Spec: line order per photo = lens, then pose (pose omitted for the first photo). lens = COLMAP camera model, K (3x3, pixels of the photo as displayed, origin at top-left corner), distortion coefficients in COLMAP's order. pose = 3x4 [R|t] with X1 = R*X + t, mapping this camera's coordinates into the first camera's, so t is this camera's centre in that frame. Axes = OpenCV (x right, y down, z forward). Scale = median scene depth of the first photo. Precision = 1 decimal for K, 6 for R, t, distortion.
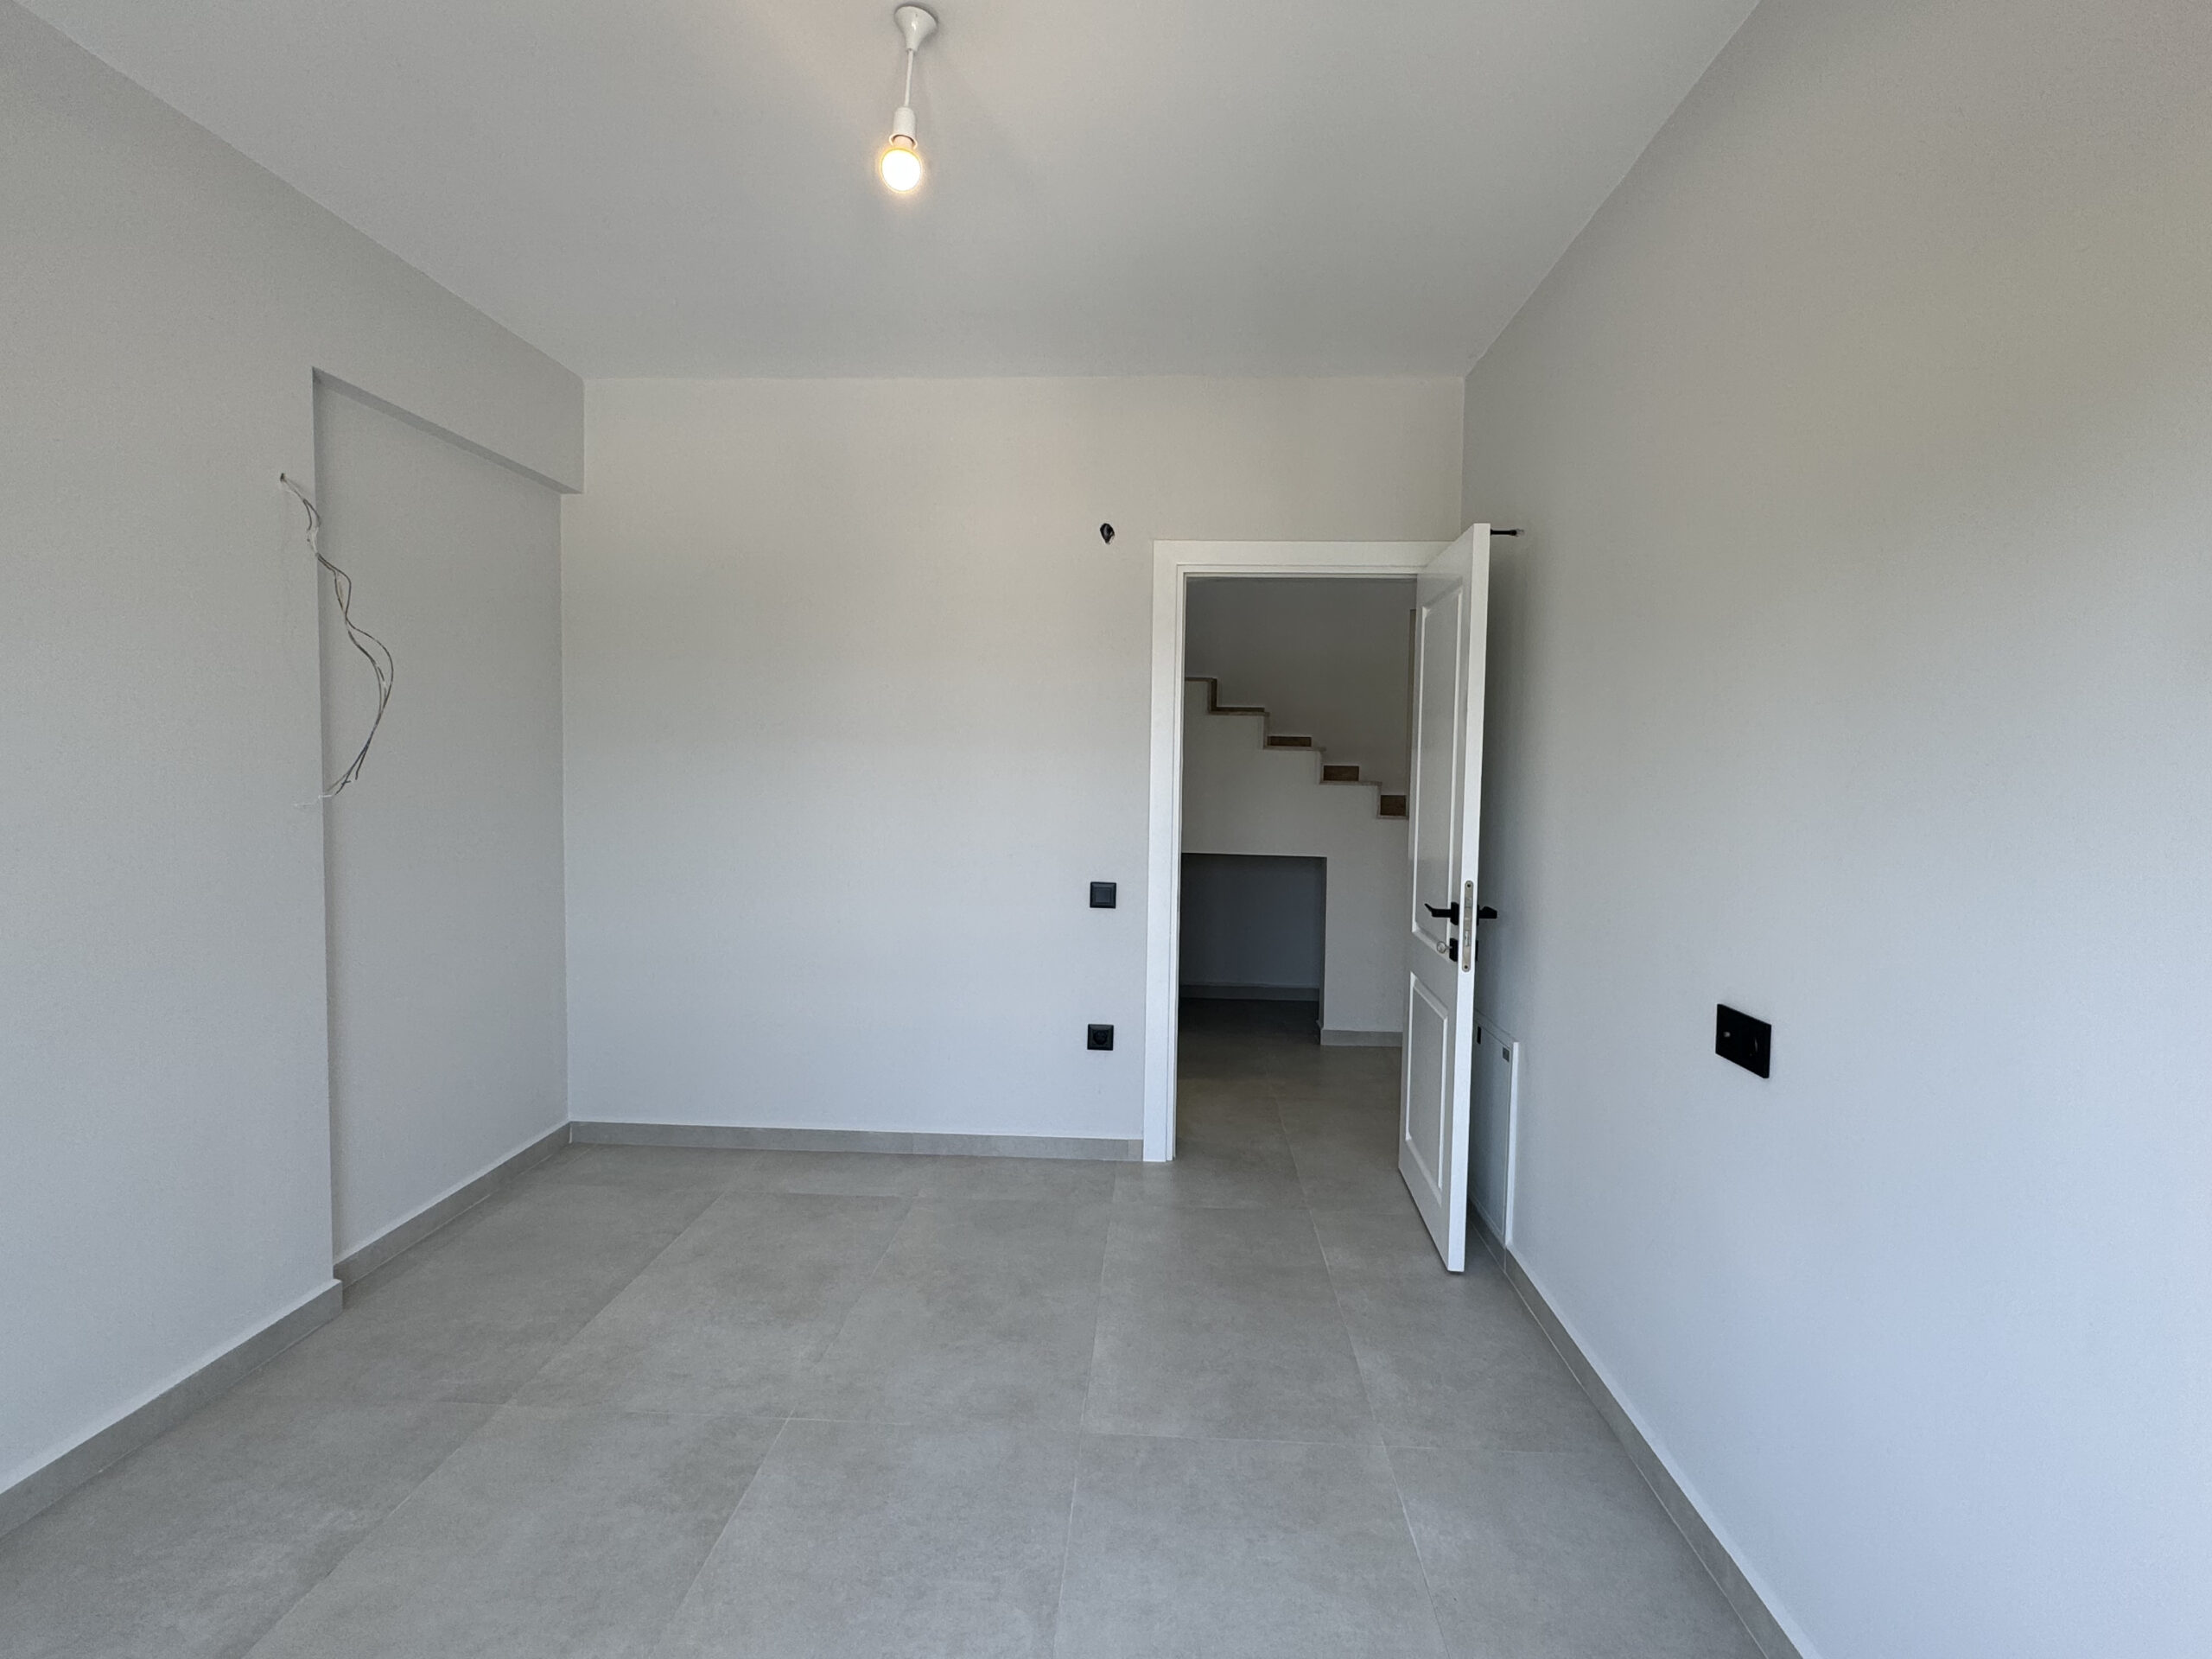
lens RADIAL K [[1148.6, 0, 1103.9], [0, 1148.6, 825.9], [0, 0, 1]] dist [-0.005131, 0.001086]
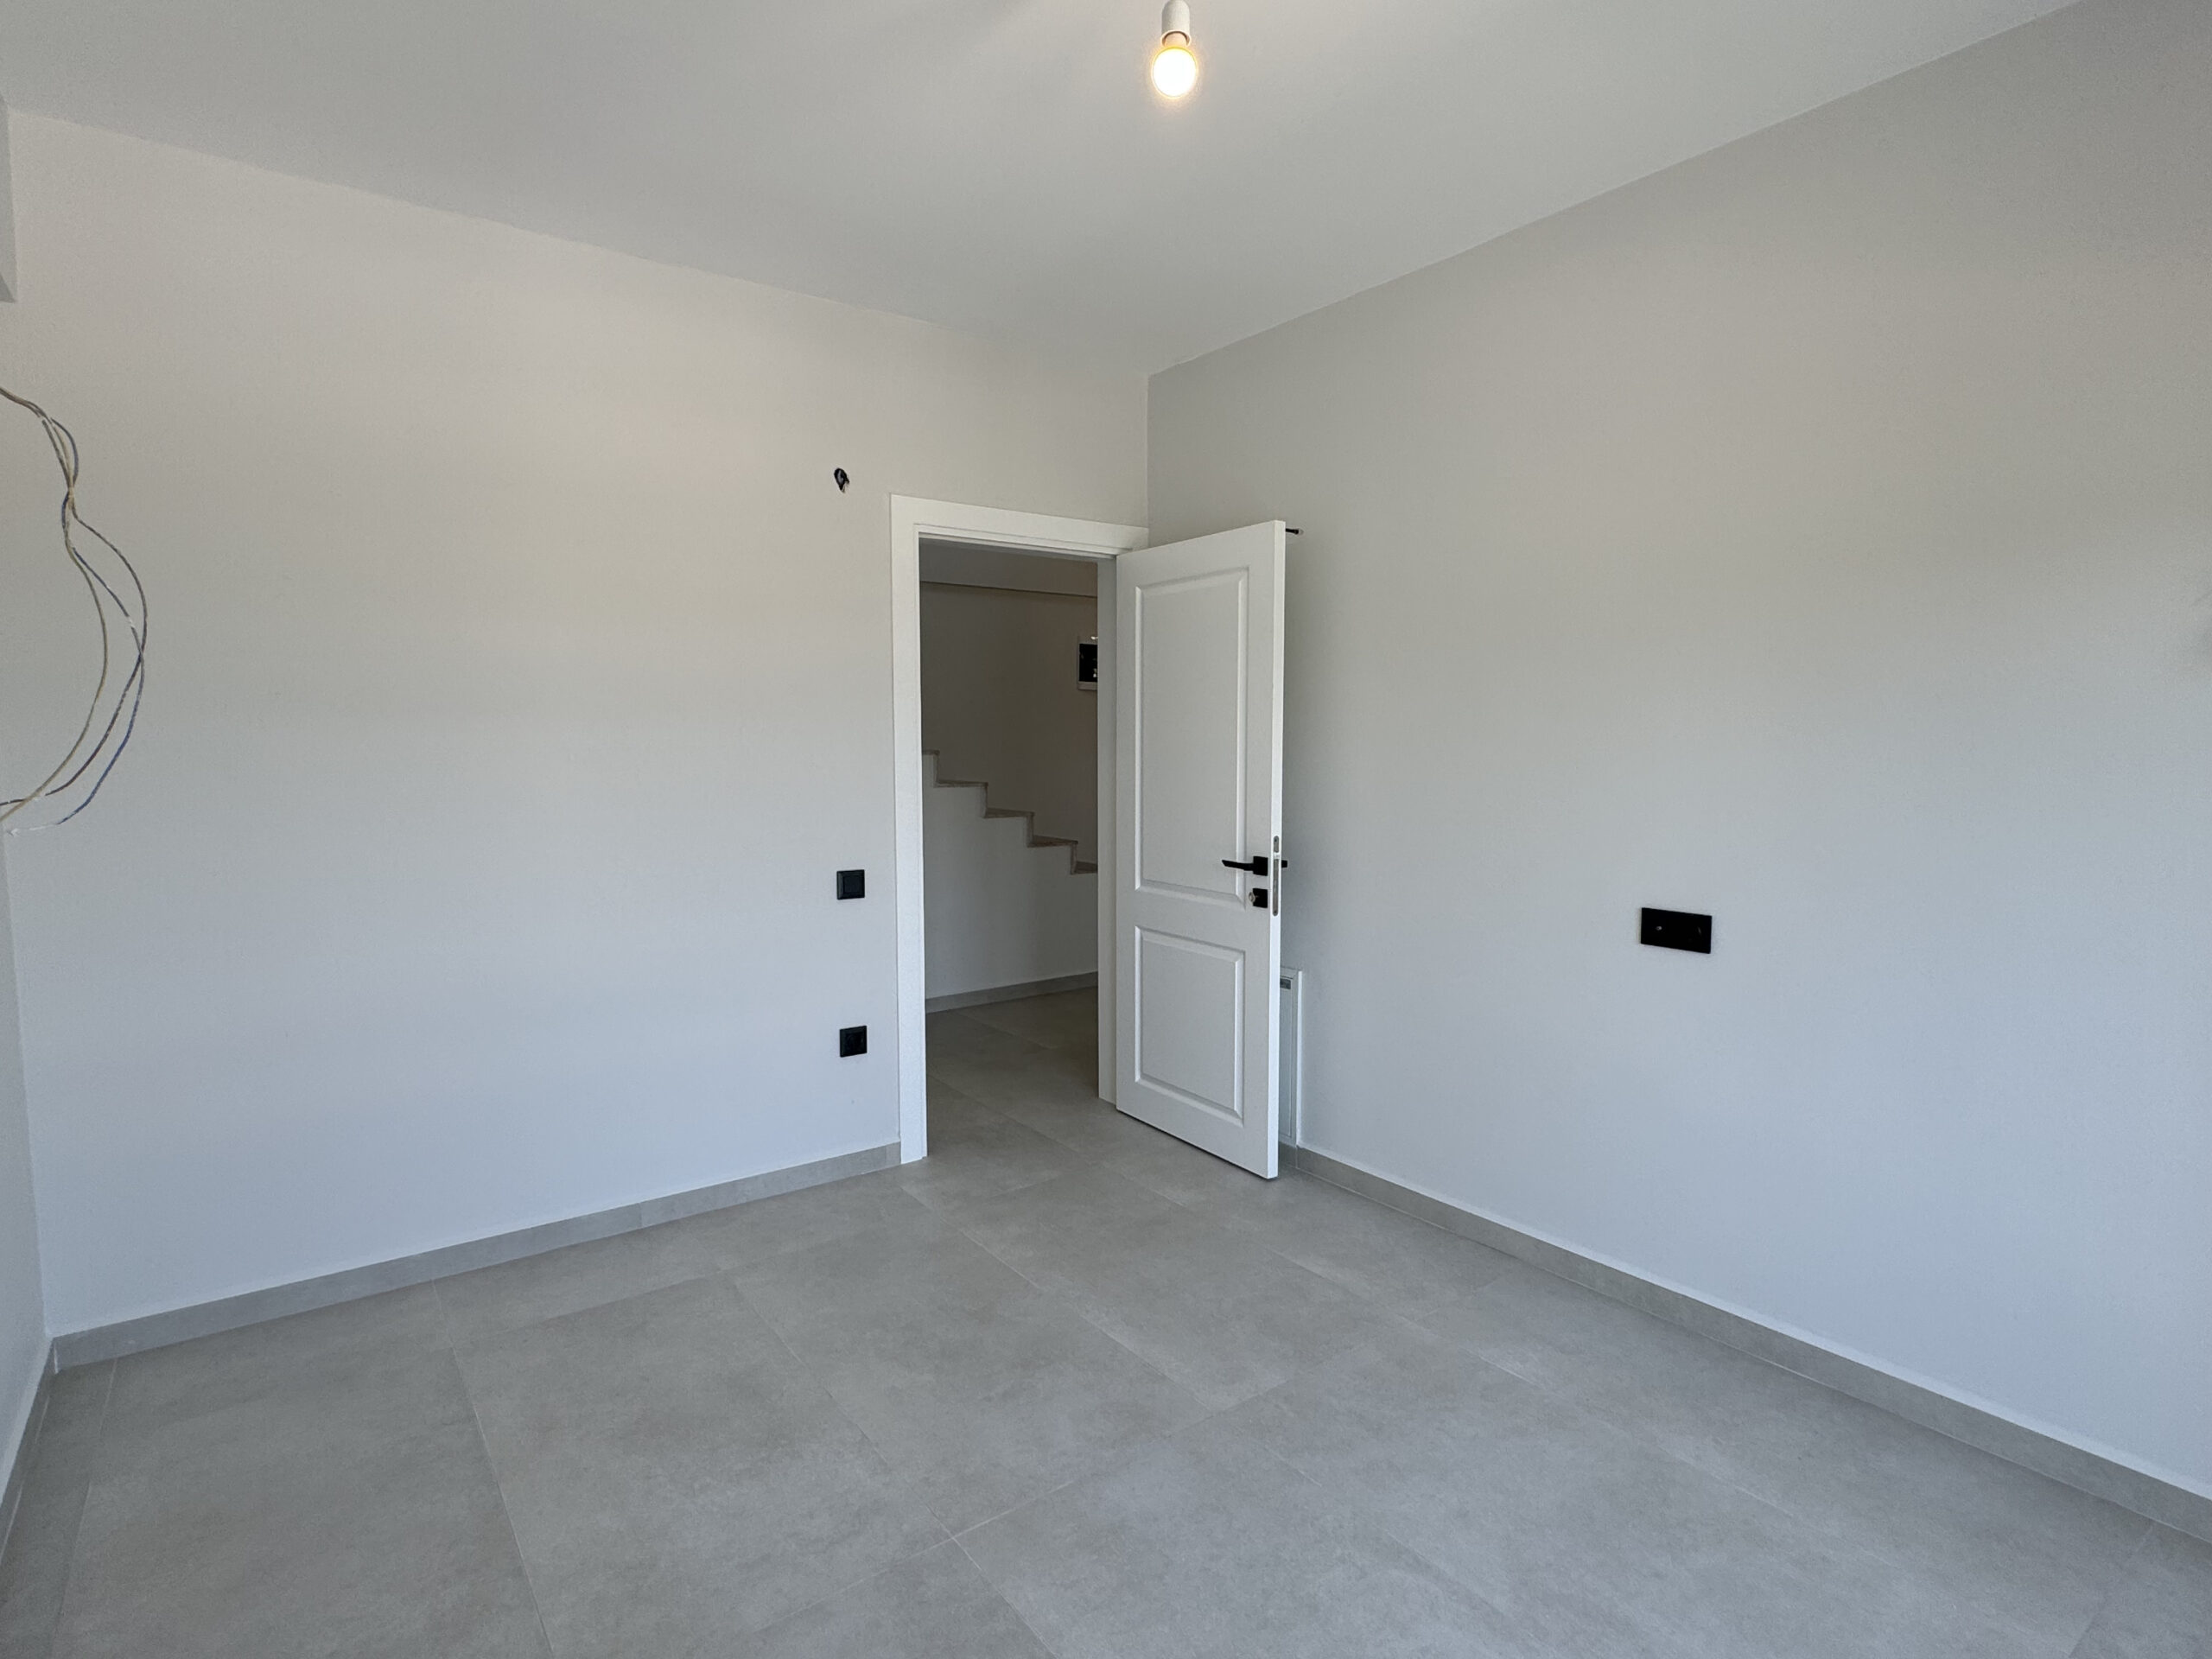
lens RADIAL K [[1148.6, 0, 1103.9], [0, 1148.6, 825.9], [0, 0, 1]] dist [-0.005131, 0.001086]
pose [[0.769517, -0.066722, 0.635131, -0.472959], [0.046610, 0.997743, 0.048343, -0.022628], [-0.636923, -0.007597, 0.770890, 0.203441]]
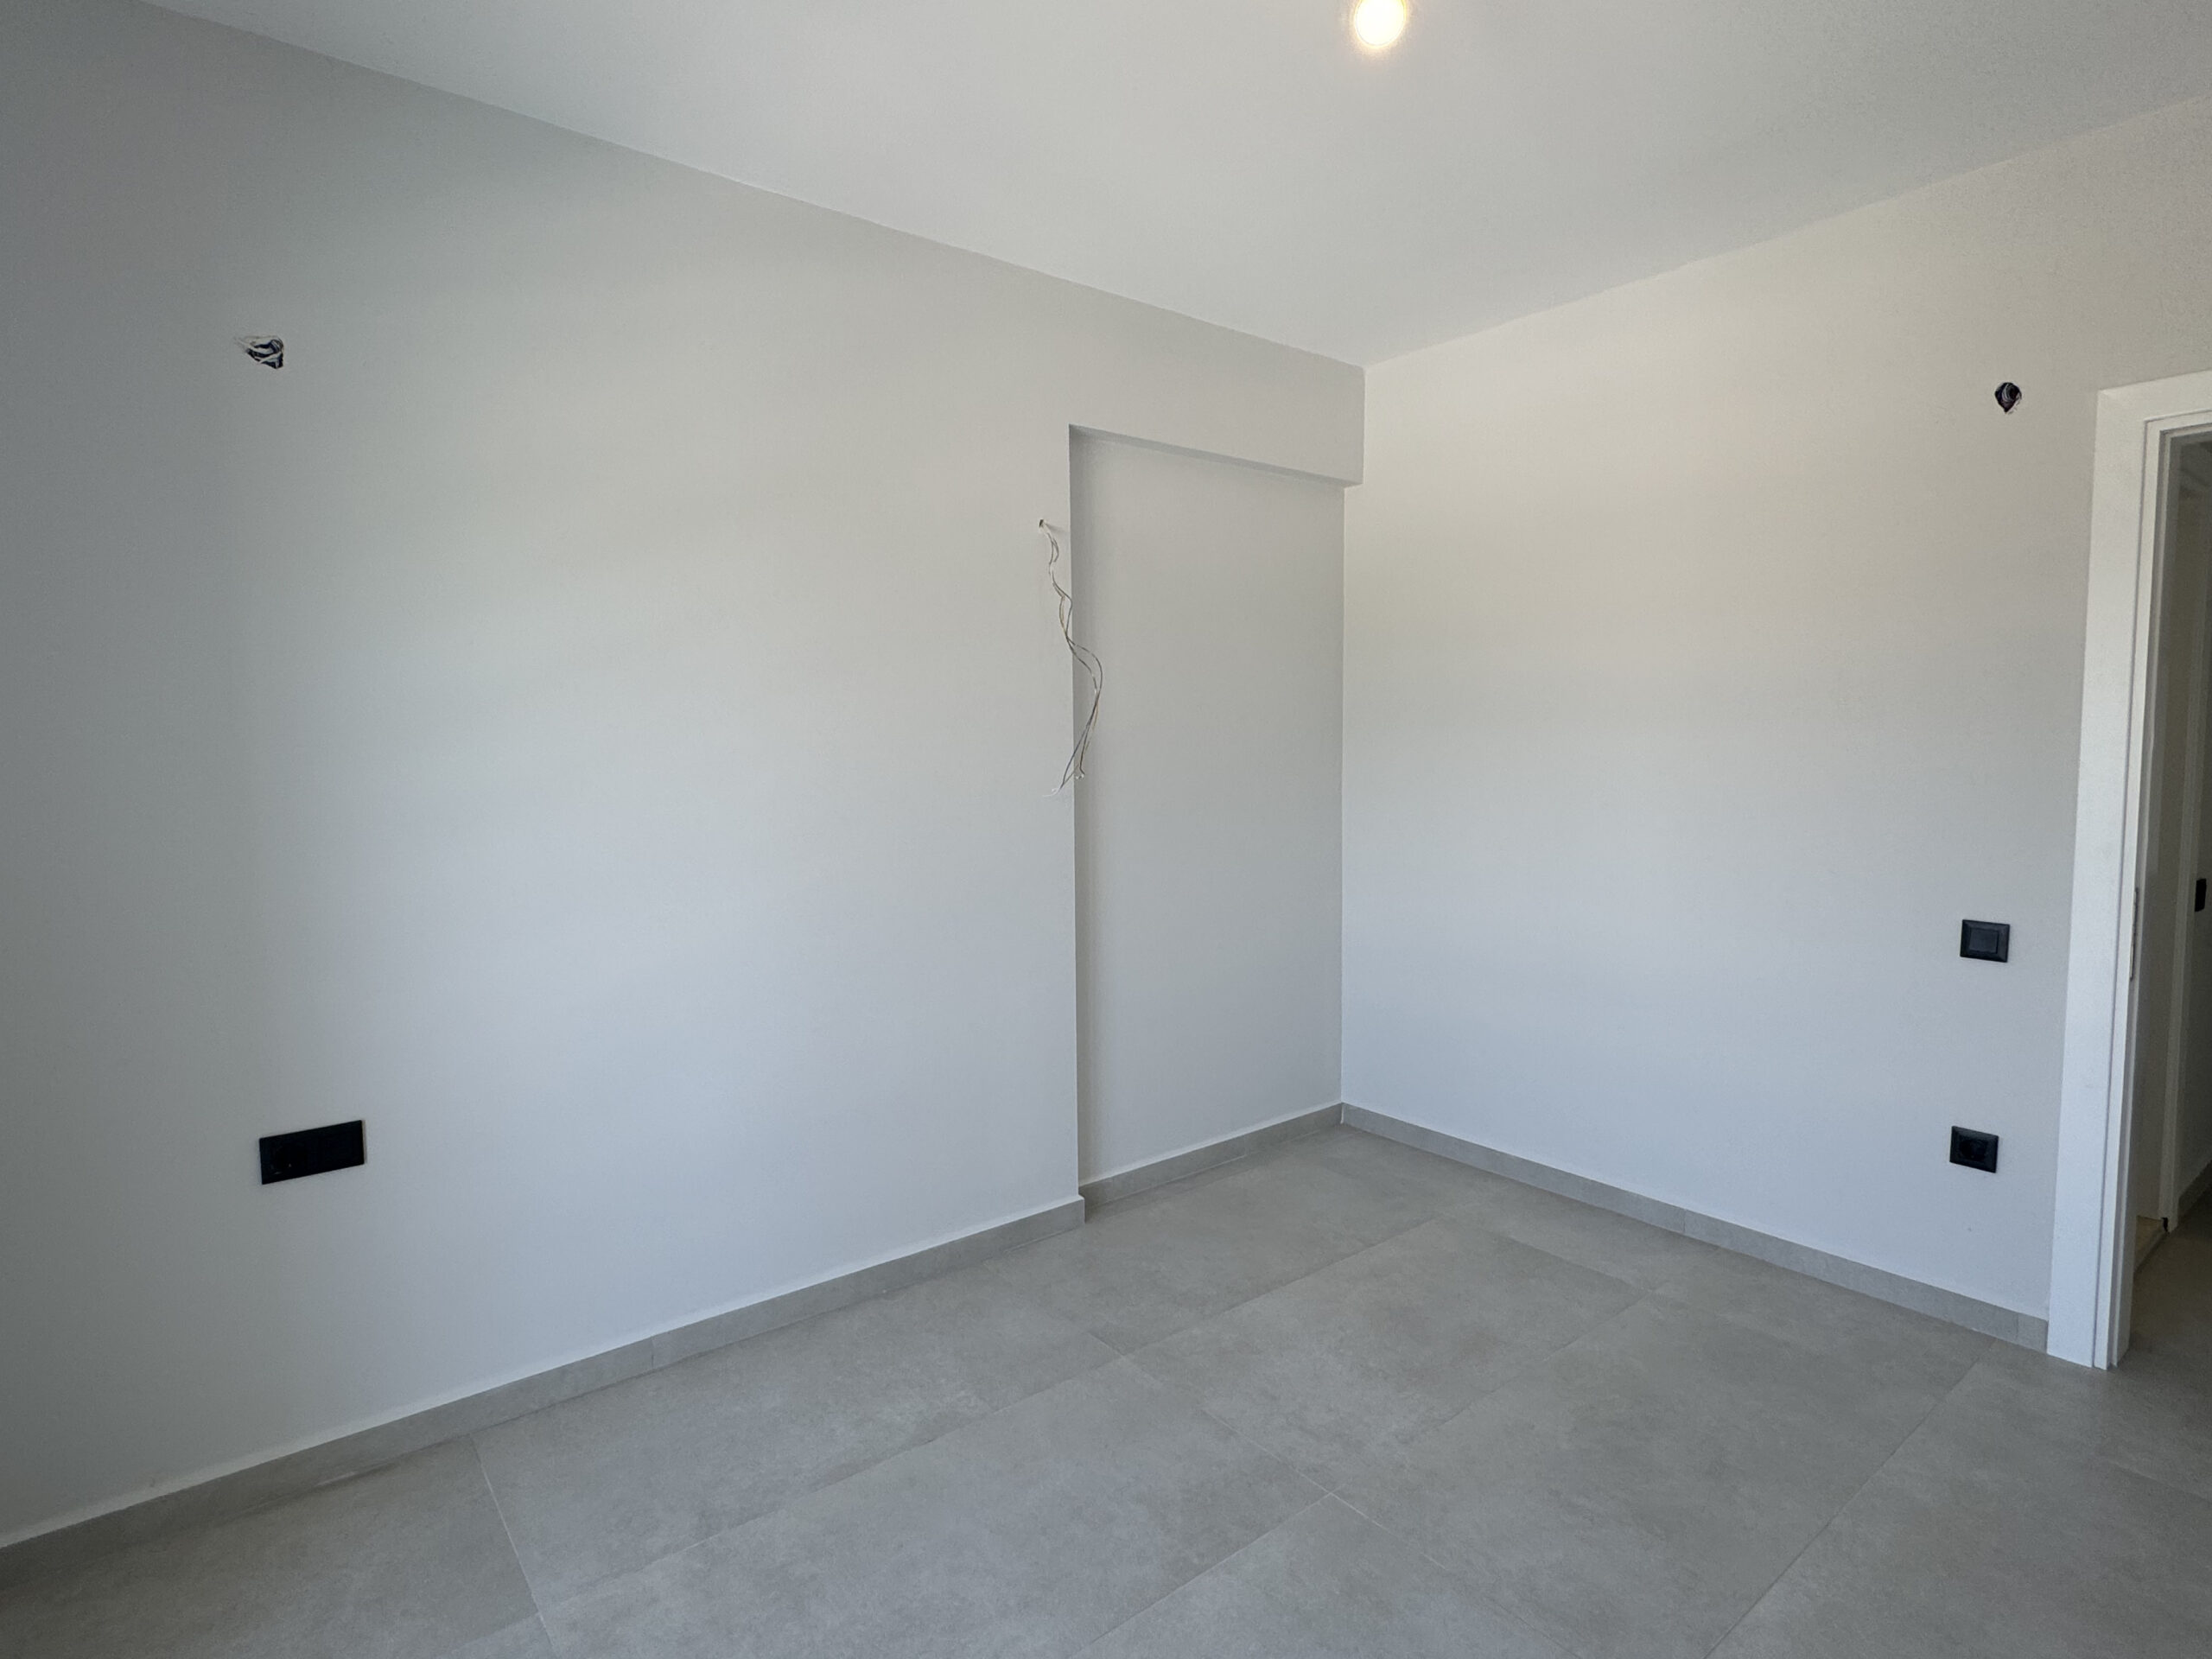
lens RADIAL K [[1146.1, 0, 1102.5], [0, 1146.1, 820.3], [0, 0, 1]] dist [-0.001775, 0.000896]
pose [[0.660970, 0.033004, -0.749687, 0.179585], [-0.021648, 0.999455, 0.024914, -0.017923], [0.750100, -0.000238, 0.661324, 0.190974]]
